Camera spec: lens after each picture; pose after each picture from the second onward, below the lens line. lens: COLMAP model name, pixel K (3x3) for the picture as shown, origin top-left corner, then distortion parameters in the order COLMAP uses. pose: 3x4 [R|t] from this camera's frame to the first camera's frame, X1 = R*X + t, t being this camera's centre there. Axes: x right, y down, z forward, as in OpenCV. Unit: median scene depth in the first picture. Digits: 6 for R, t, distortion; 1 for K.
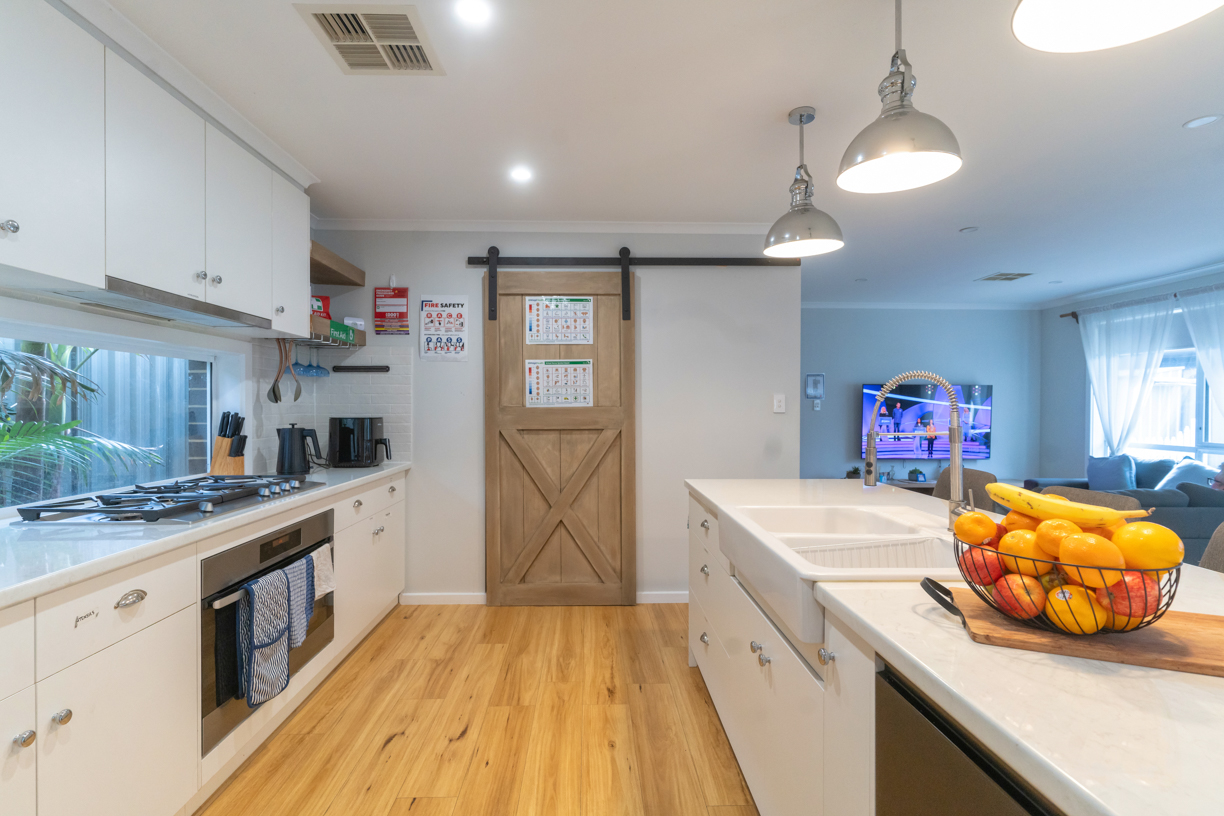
lens RADIAL K [[598.6, 0, 609.4], [0, 598.6, 409.0], [0, 0, 1]] dist [0.006367, 0.000069]
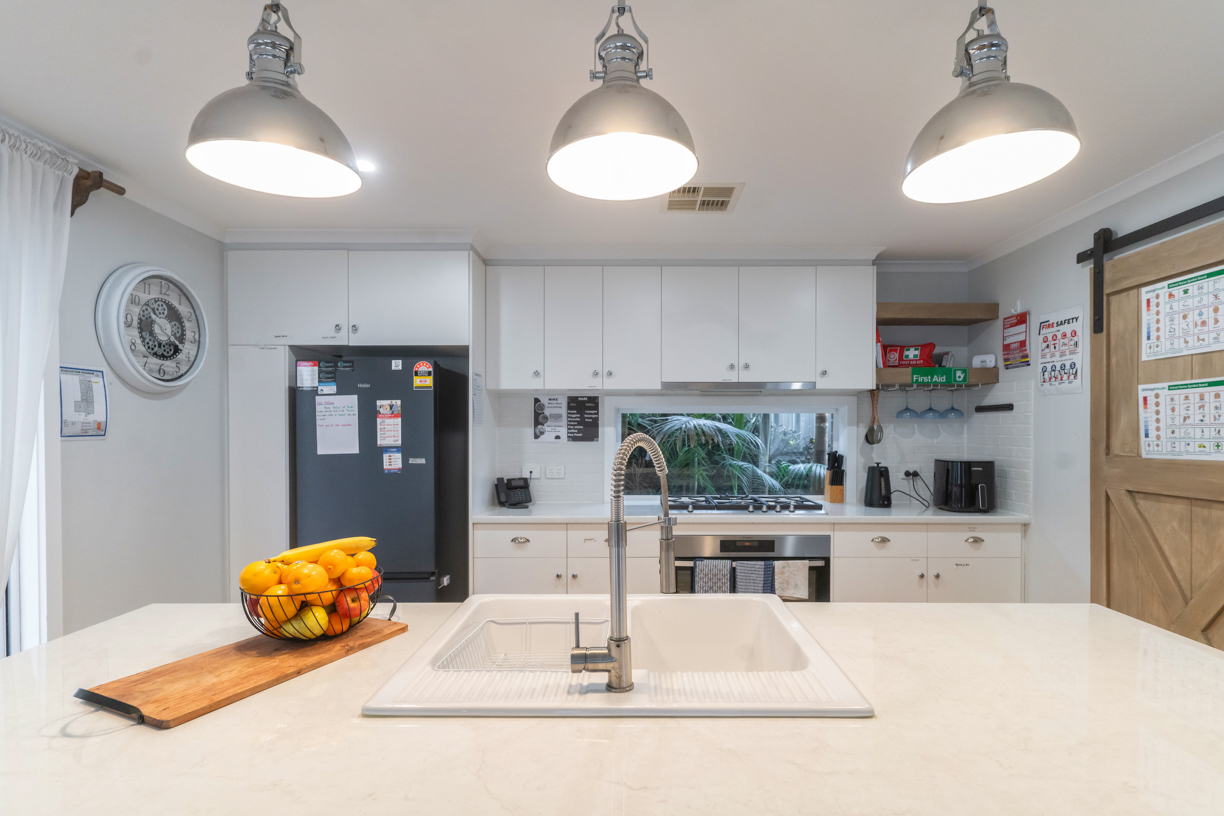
lens RADIAL K [[598.6, 0, 615.9], [0, 598.6, 432.8], [0, 0, 1]] dist [0.006367, 0.000069]
pose [[-0.055985, 0.005232, -0.998418, 0.548325], [-0.002874, 0.999981, 0.005401, -0.031893], [0.998427, 0.003172, -0.055969, 0.463596]]
